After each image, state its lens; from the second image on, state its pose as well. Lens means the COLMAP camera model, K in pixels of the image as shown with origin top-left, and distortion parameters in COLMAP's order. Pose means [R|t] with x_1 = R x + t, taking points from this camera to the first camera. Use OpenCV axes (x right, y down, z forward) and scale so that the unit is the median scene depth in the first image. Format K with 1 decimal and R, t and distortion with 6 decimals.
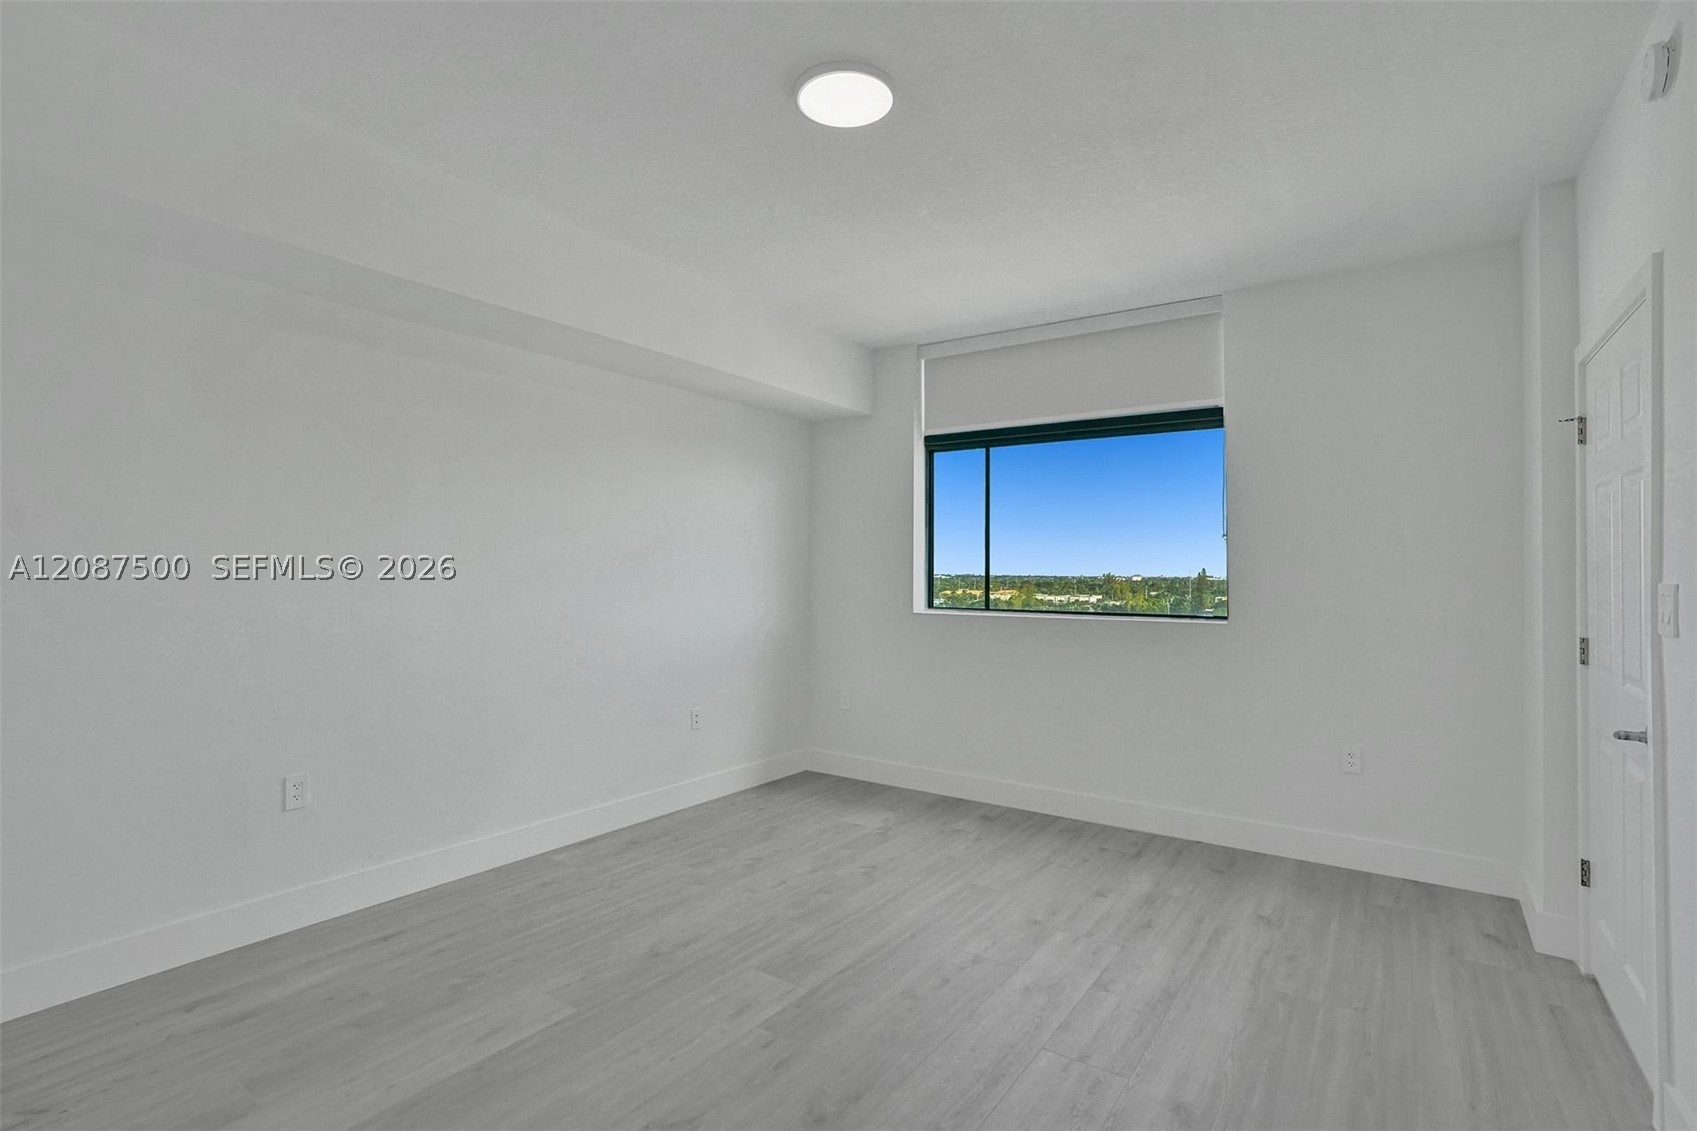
lens RADIAL K [[825.3, 0, 850.0], [0, 825.3, 554.2], [0, 0, 1]] dist [-0.048022, 0.000468]
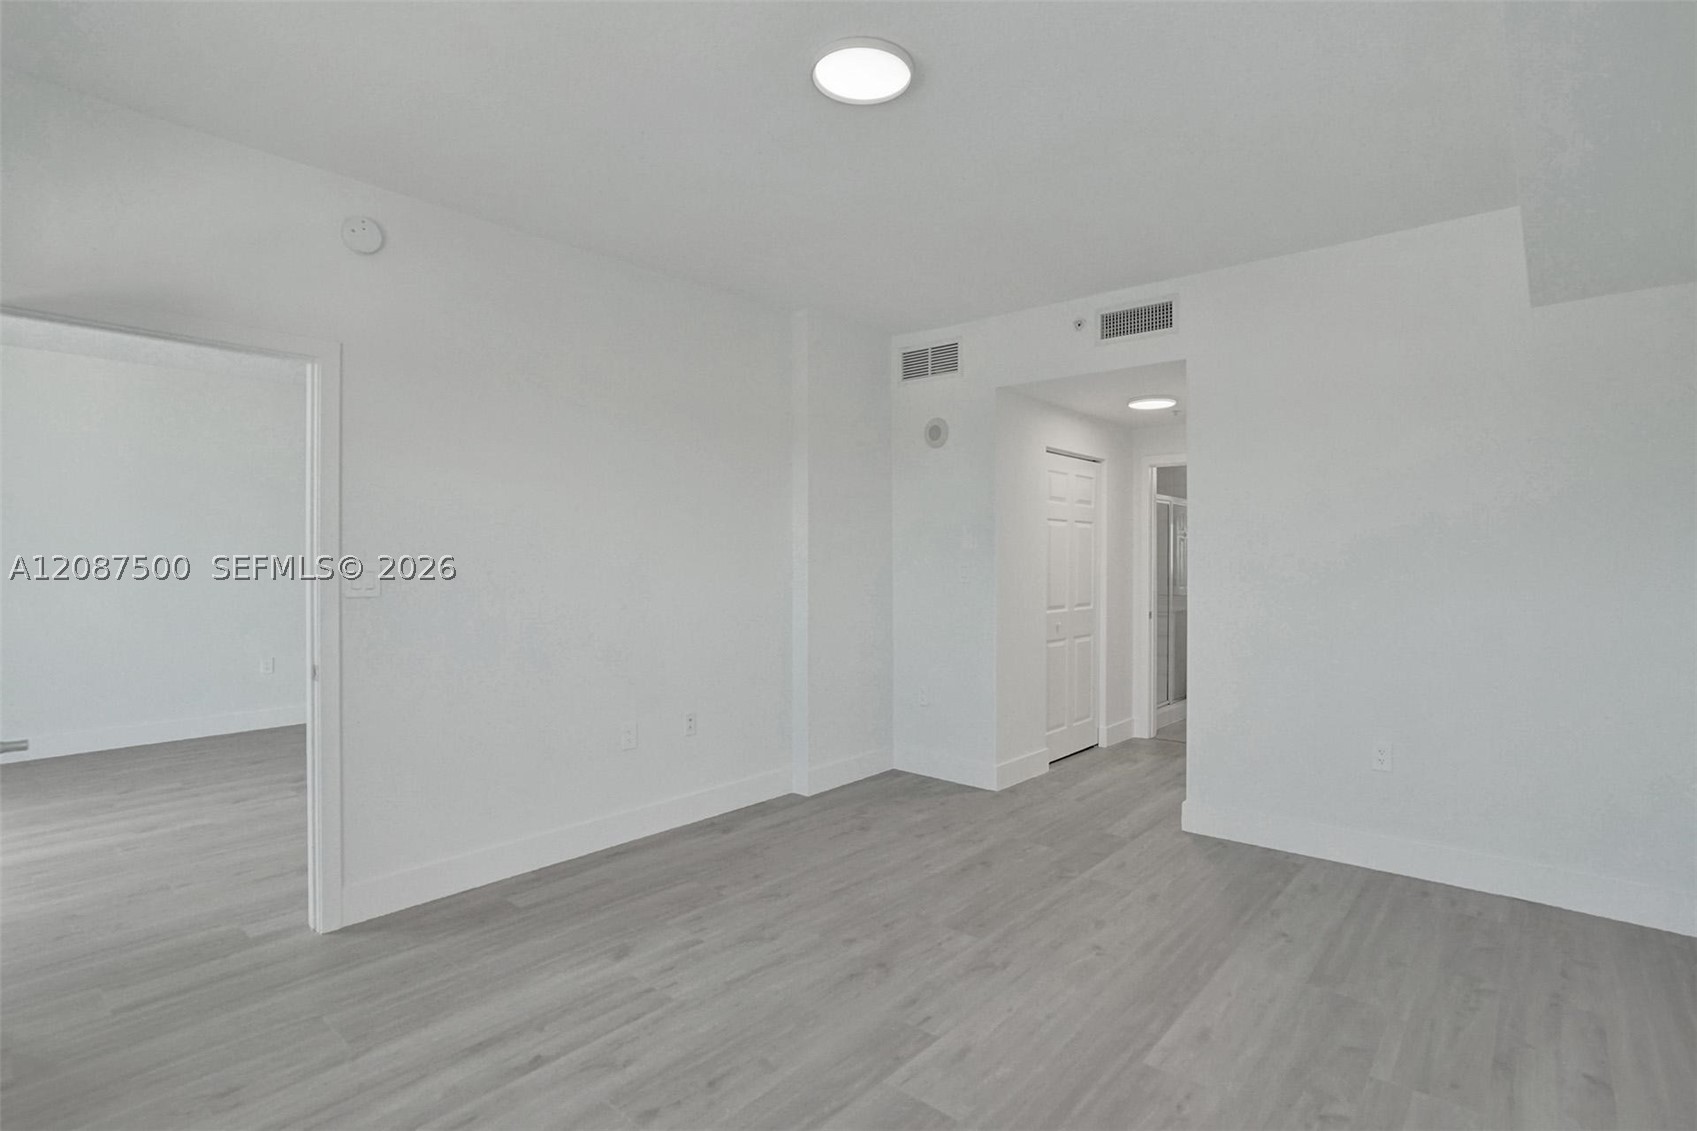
lens RADIAL K [[834.6, 0, 852.2], [0, 834.6, 568.5], [0, 0, 1]] dist [-0.004037, 0.000916]
pose [[-0.993799, -0.012224, 0.110518, -0.066978], [-0.013825, 0.999810, -0.013731, 0.019314], [-0.110329, -0.015173, -0.993779, 1.186295]]
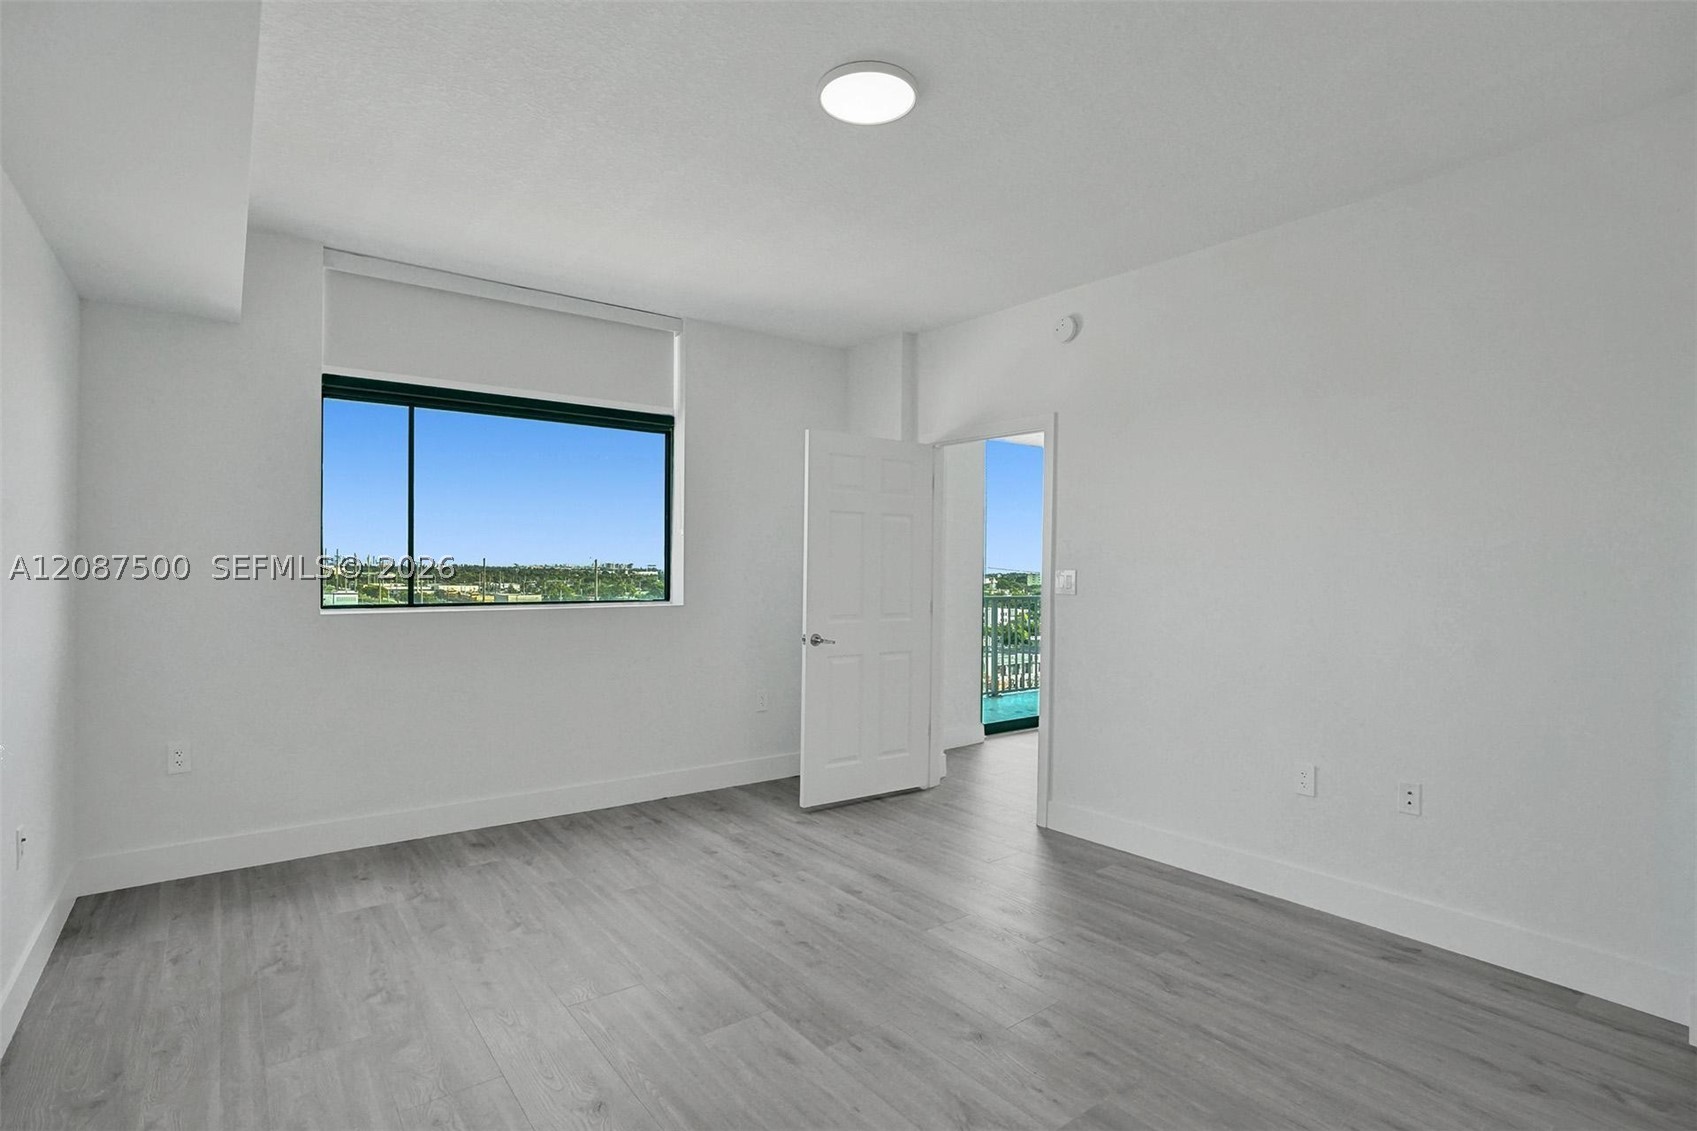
lens RADIAL K [[834.6, 0, 852.2], [0, 834.6, 568.5], [0, 0, 1]] dist [-0.004037, 0.000916]
pose [[0.299645, -0.008285, 0.954015, -0.599521], [-0.028031, 0.999454, 0.017484, 0.005047], [-0.953639, -0.031981, 0.299249, 0.408442]]
